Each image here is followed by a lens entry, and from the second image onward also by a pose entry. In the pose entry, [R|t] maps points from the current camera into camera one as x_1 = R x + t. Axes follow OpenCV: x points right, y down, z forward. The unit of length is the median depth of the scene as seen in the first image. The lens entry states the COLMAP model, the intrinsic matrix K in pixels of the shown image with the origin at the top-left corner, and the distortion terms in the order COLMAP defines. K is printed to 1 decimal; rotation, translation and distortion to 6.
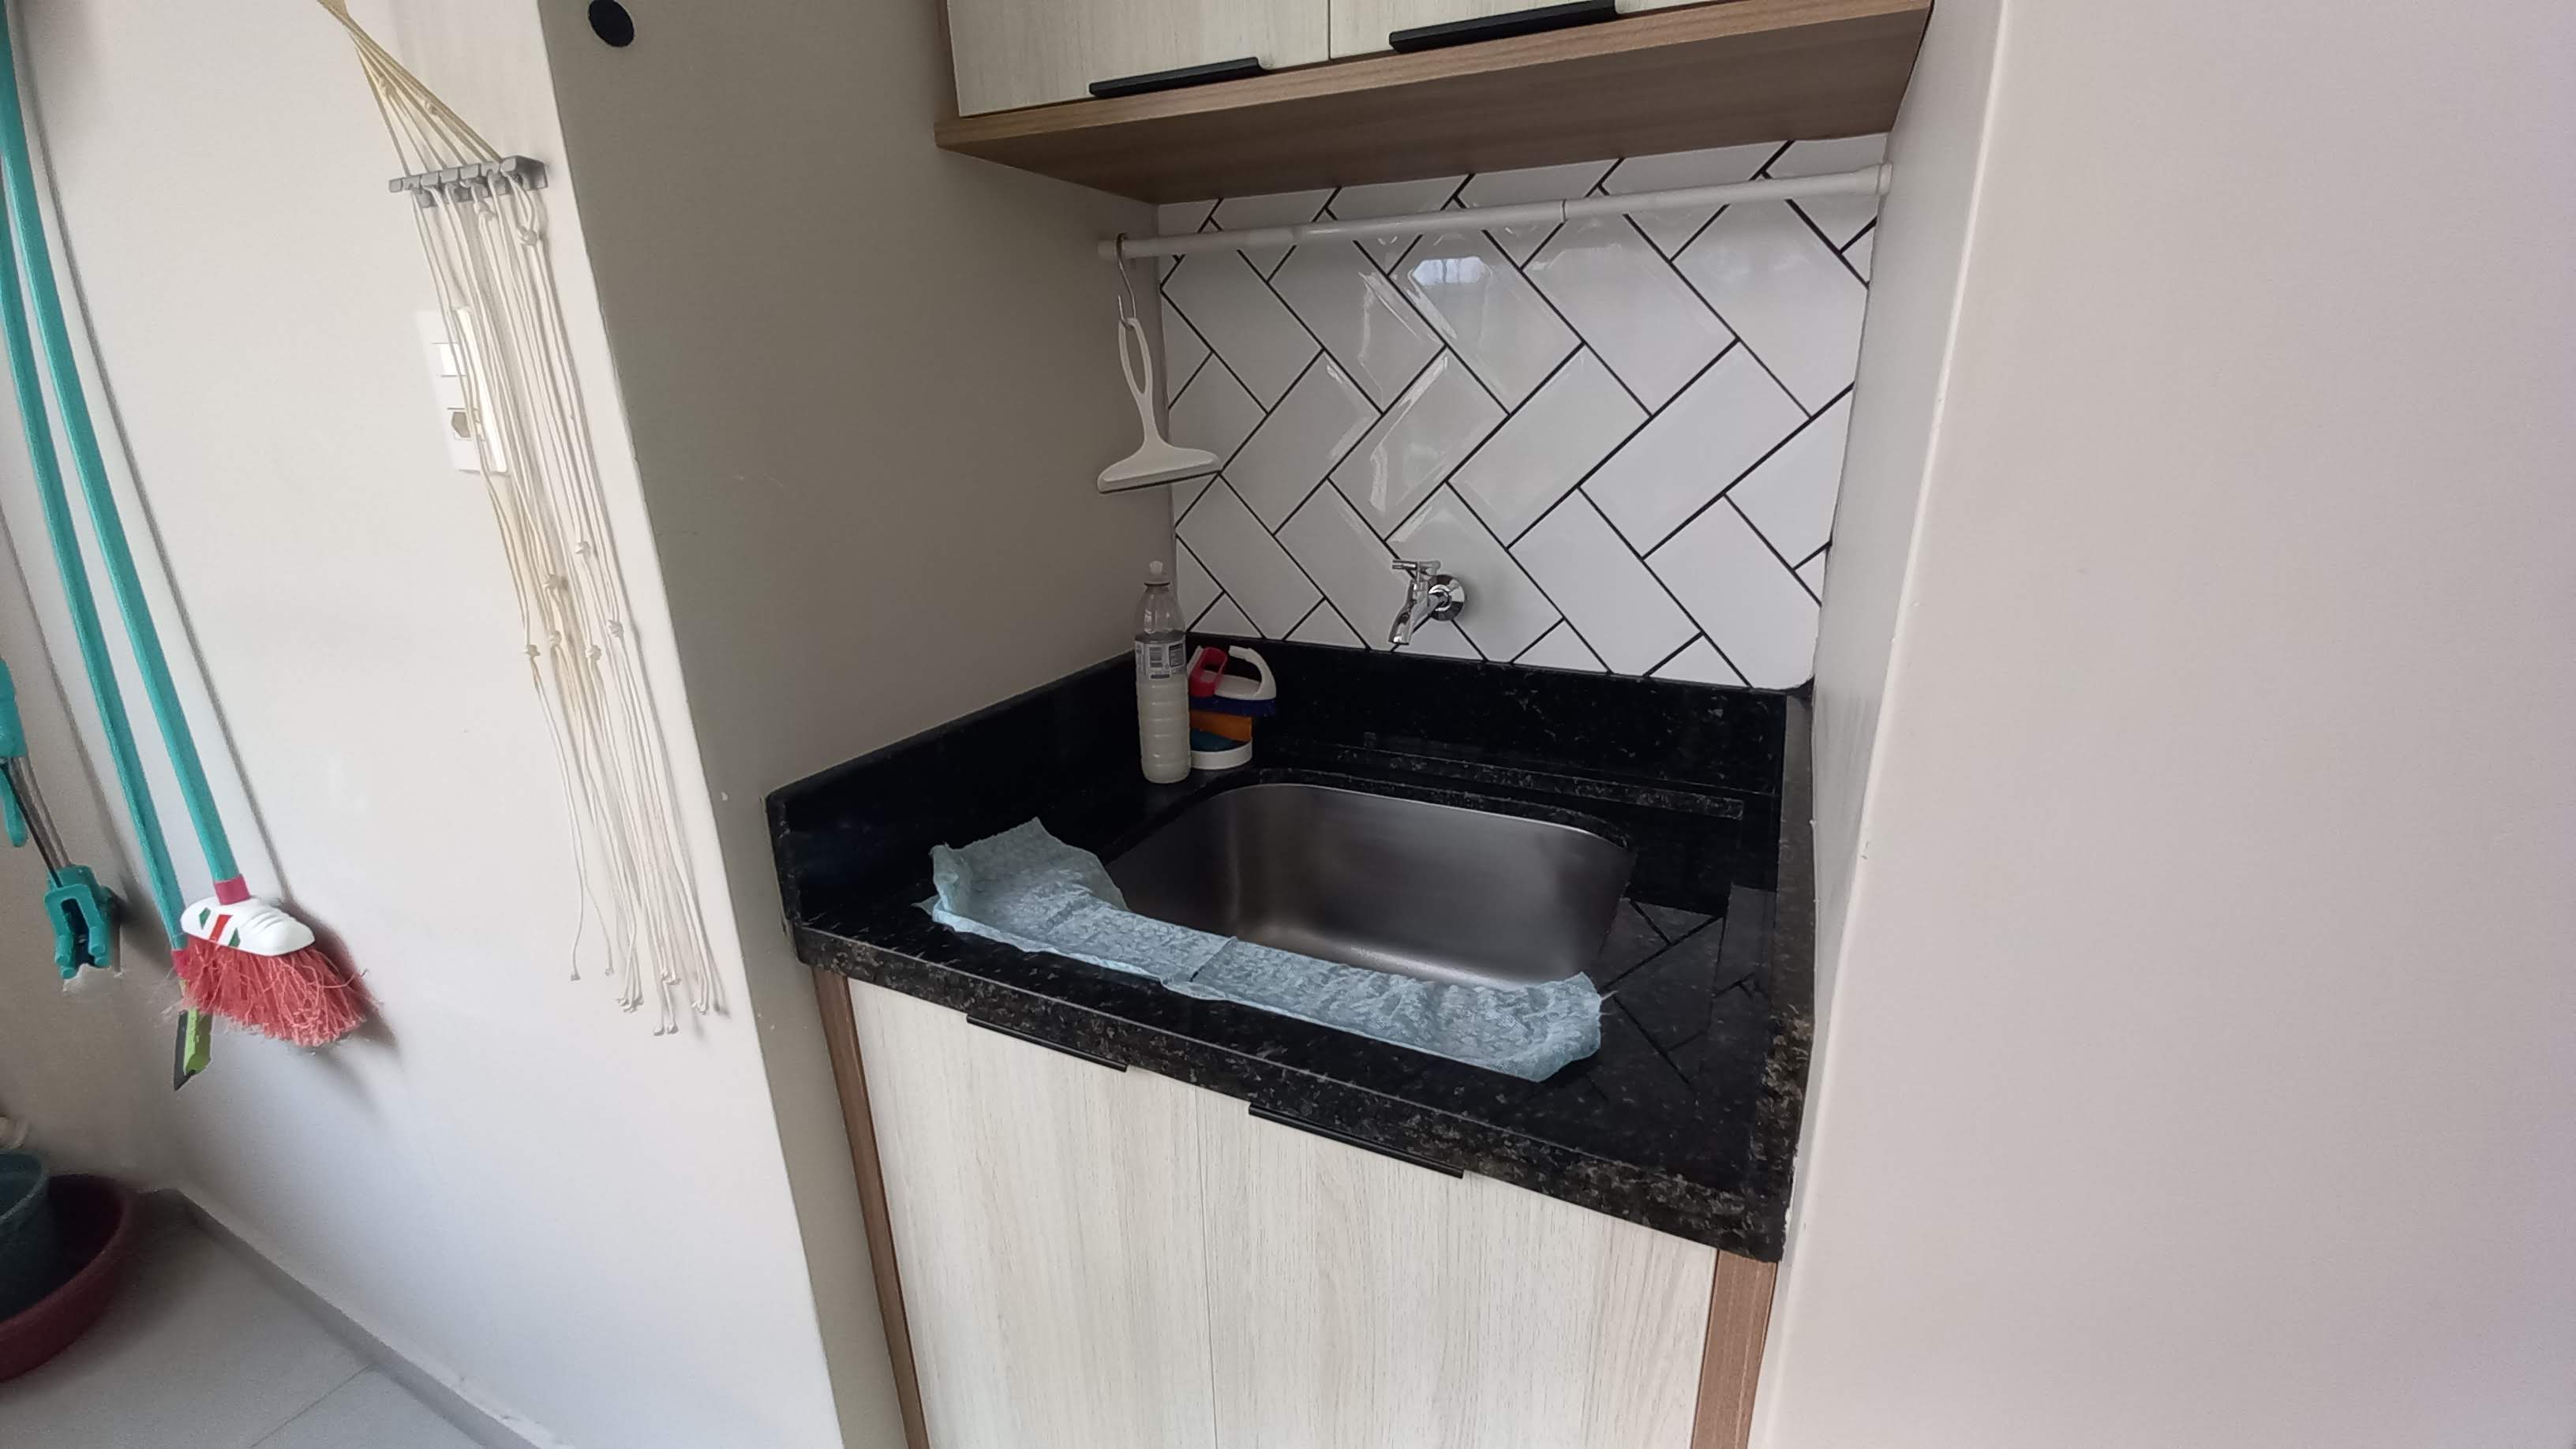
lens RADIAL K [[1003.8, 0, 1316.6], [0, 1003.8, 712.9], [0, 0, 1]] dist [0.022253, -0.019246]
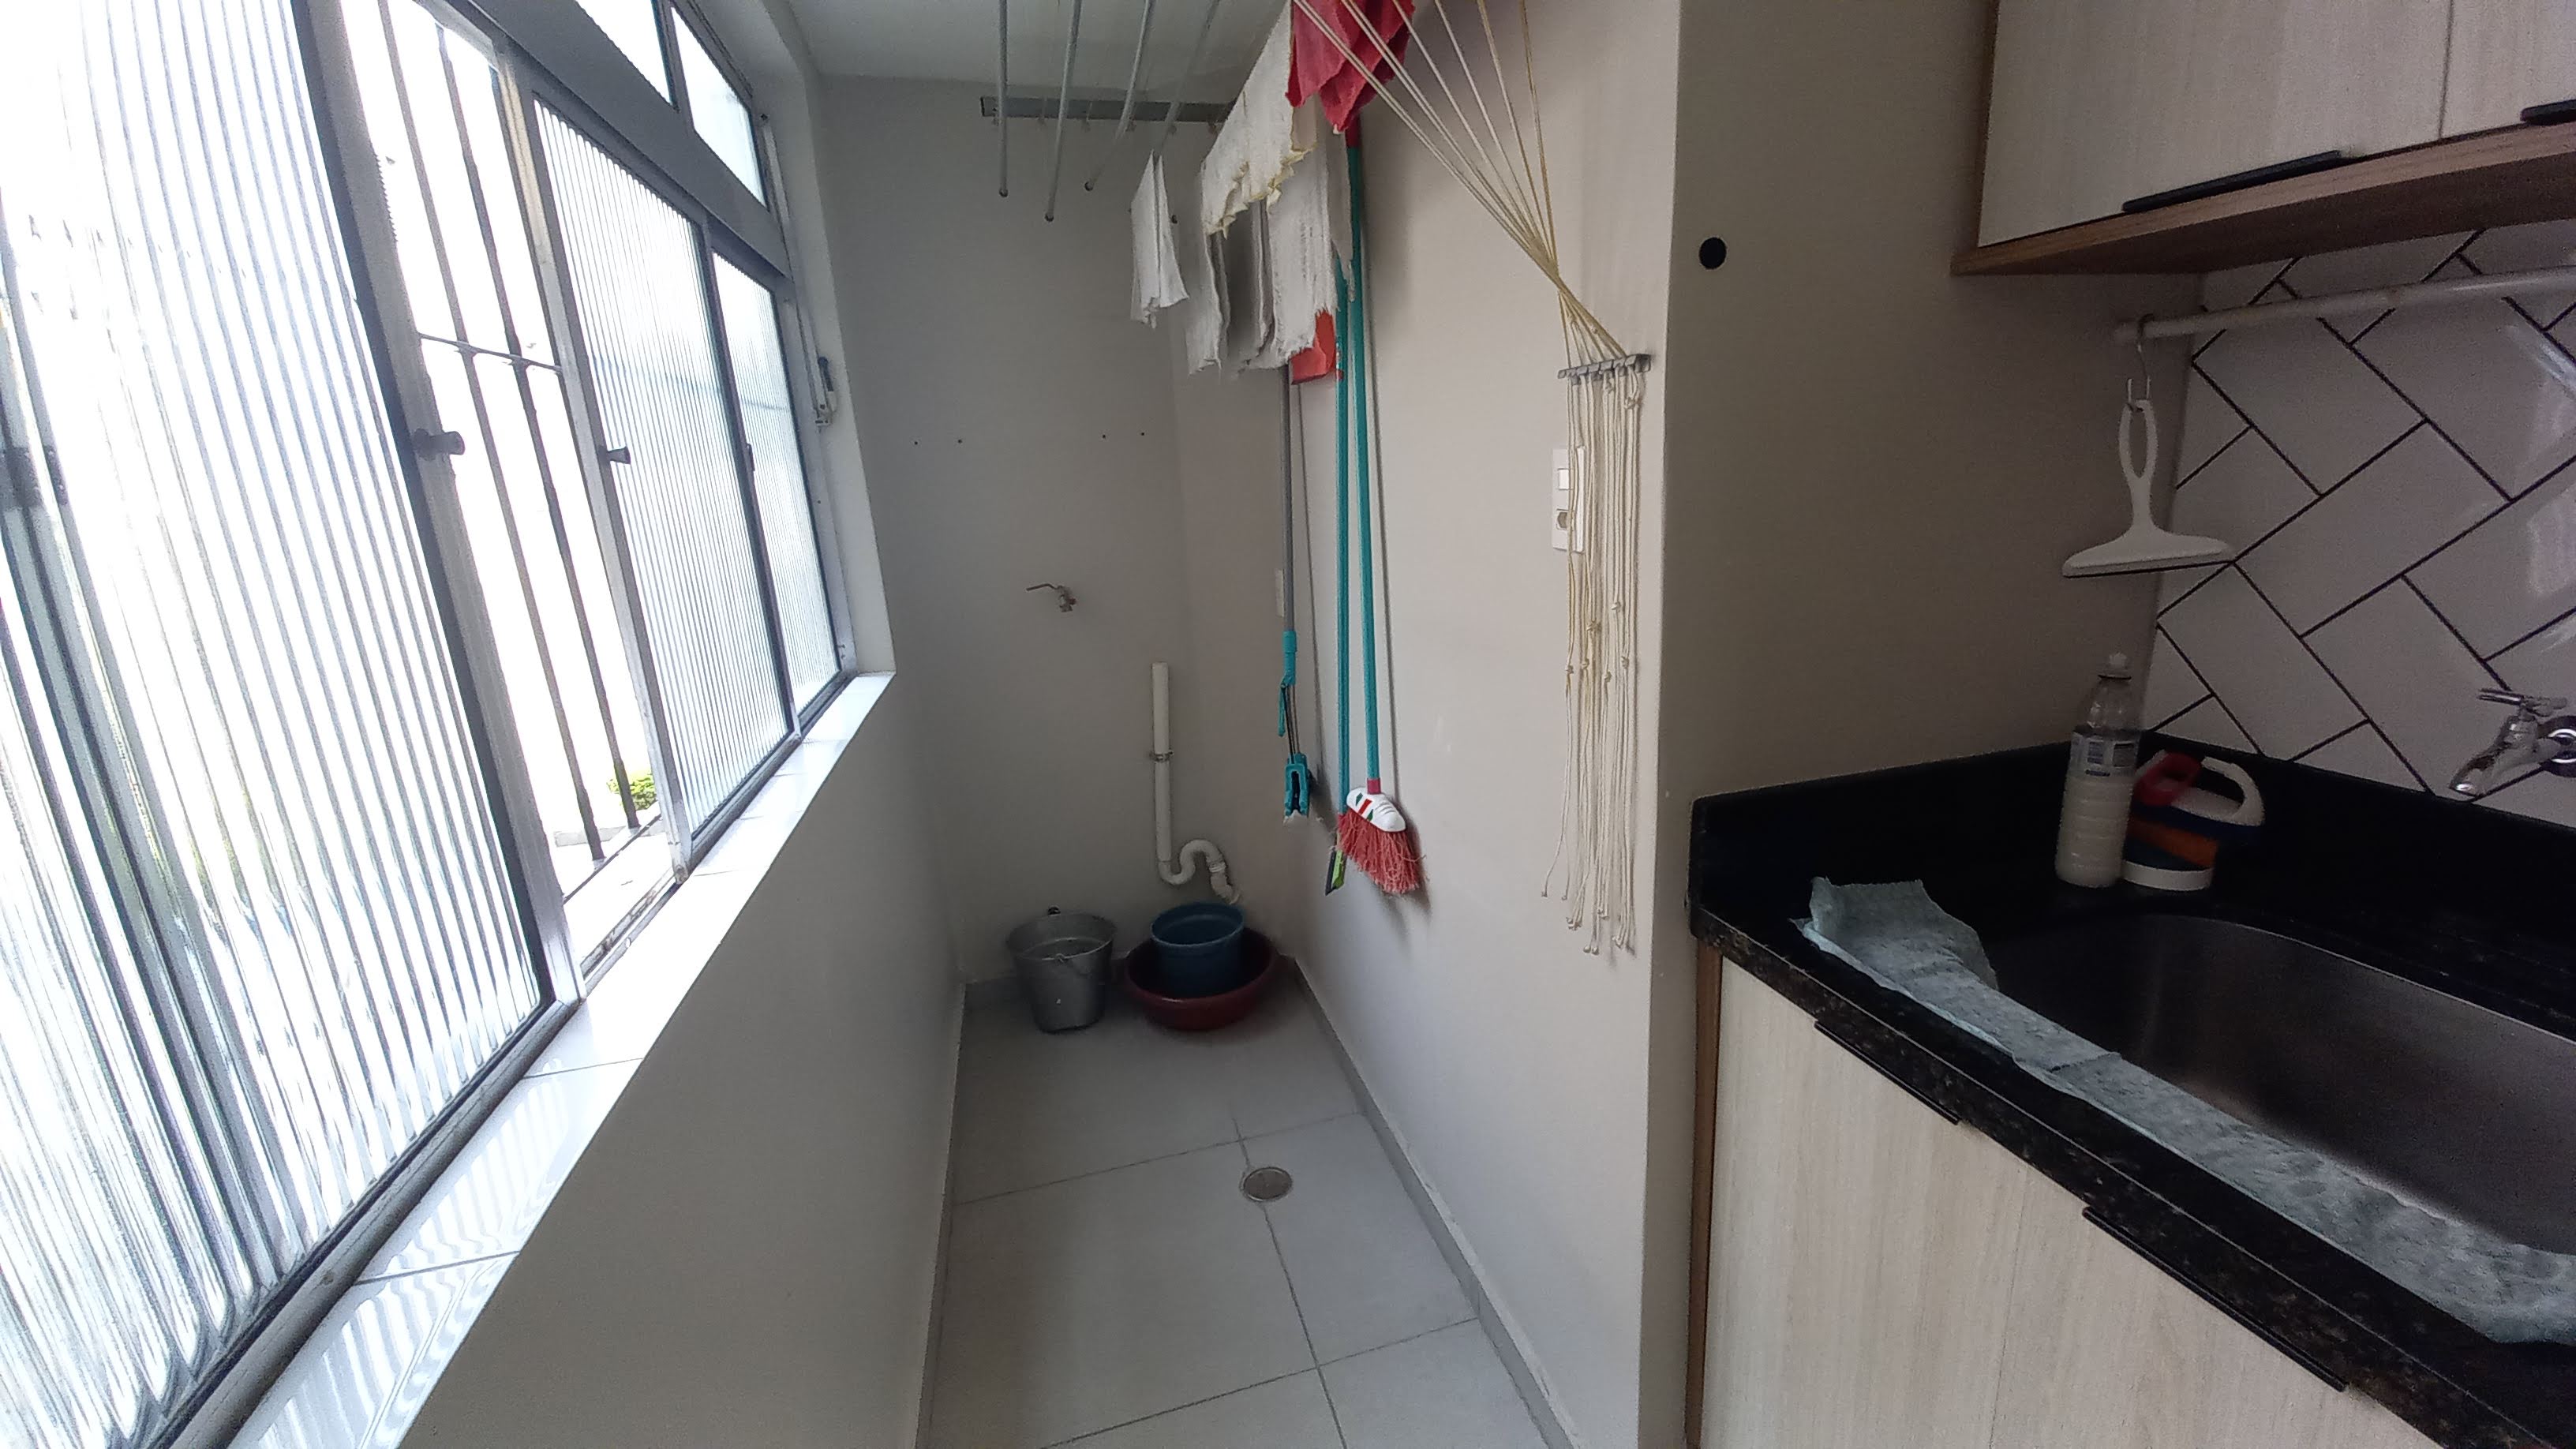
lens RADIAL K [[1003.8, 0, 1316.6], [0, 1003.8, 712.9], [0, 0, 1]] dist [0.022253, -0.019246]
pose [[0.647527, 0.156972, -0.745700, 0.085273], [-0.189590, 0.980970, 0.041867, 0.008836], [0.738082, 0.114267, 0.664965, -0.223145]]
